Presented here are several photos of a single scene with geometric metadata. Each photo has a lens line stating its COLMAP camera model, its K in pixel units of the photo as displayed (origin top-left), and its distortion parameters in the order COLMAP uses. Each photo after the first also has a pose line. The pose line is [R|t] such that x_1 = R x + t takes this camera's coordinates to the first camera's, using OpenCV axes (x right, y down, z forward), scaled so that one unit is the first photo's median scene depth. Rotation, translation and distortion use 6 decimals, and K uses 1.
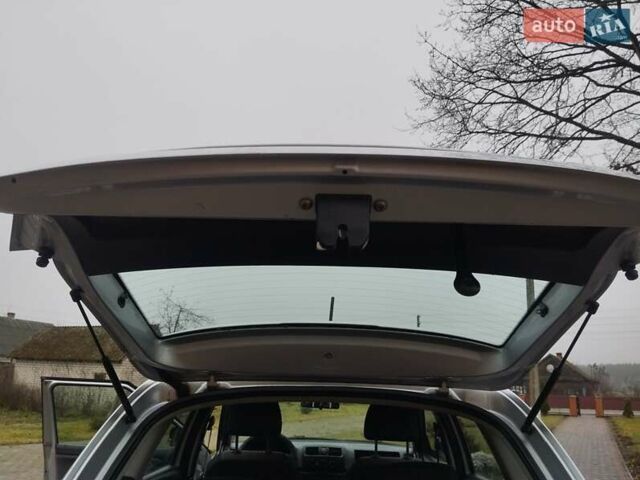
lens RADIAL K [[526.3, 0, 317.8], [0, 526.3, 244.5], [0, 0, 1]] dist [0.074588, -0.150046]
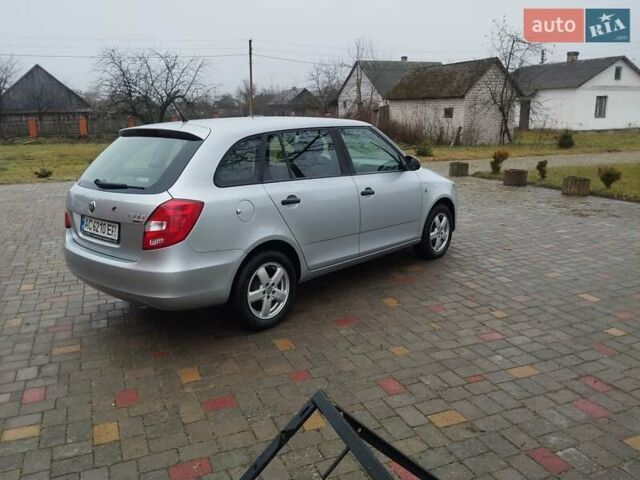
lens RADIAL K [[526.3, 0, 317.8], [0, 526.3, 244.5], [0, 0, 1]] dist [0.074588, -0.150046]
pose [[0.751128, 0.116661, -0.649767, 0.994146], [0.207946, 0.892345, 0.400599, -0.054888], [0.626550, -0.436018, 0.646006, -0.187463]]
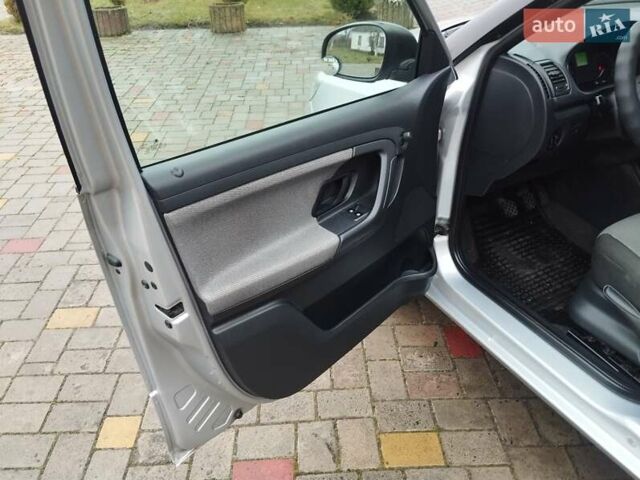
lens RADIAL K [[533.2, 0, 320.0], [0, 533.2, 240.0], [0, 0, 1]] dist [-0.003806, -0.000661]
pose [[0.885439, -0.287515, 0.365148, -0.479082], [-0.074004, 0.688431, 0.721516, 0.187100], [-0.458826, -0.665881, 0.588287, 0.721492]]
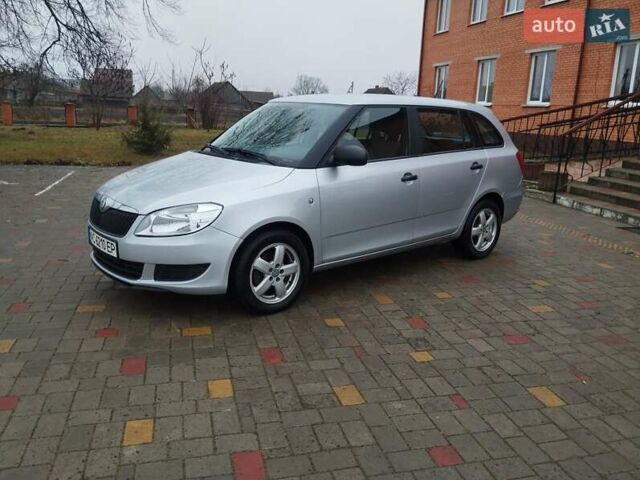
lens RADIAL K [[526.3, 0, 317.8], [0, 526.3, 244.5], [0, 0, 1]] dist [0.074588, -0.150046]
pose [[-0.638773, -0.242500, 0.730180, -0.986050], [-0.248216, 0.963239, 0.102758, 0.428228], [-0.728257, -0.115603, -0.675484, 1.686432]]
